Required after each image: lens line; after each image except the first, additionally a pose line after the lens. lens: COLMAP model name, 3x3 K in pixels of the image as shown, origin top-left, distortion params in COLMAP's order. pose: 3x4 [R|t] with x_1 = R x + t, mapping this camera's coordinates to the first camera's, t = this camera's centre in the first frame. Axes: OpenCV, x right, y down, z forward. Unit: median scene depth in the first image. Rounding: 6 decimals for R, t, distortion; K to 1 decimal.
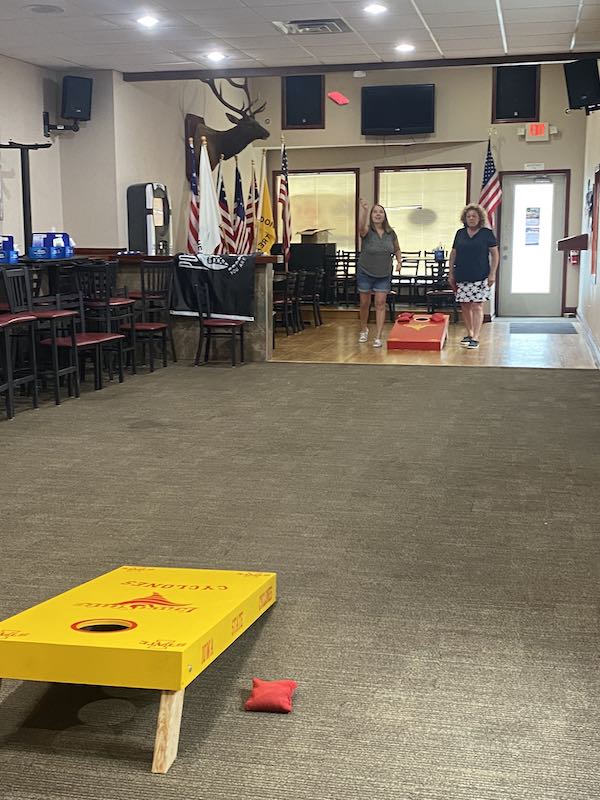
lens RADIAL K [[1041.9, 0, 300.0], [0, 1041.9, 400.0], [0, 0, 1]] dist [0.098327, -0.007740]
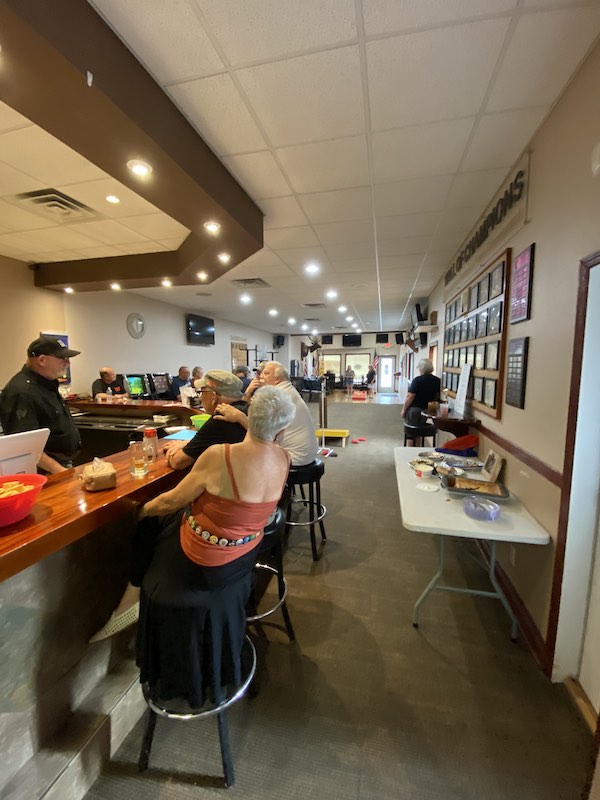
lens RADIAL K [[322.1, 0, 300.0], [0, 322.1, 400.0], [0, 0, 1]] dist [0.000269, 0.000001]
pose [[0.999170, 0.010967, -0.039218, -0.056073], [-0.013292, 0.998139, -0.059519, 0.024042], [0.038493, 0.059991, 0.997456, -0.214549]]
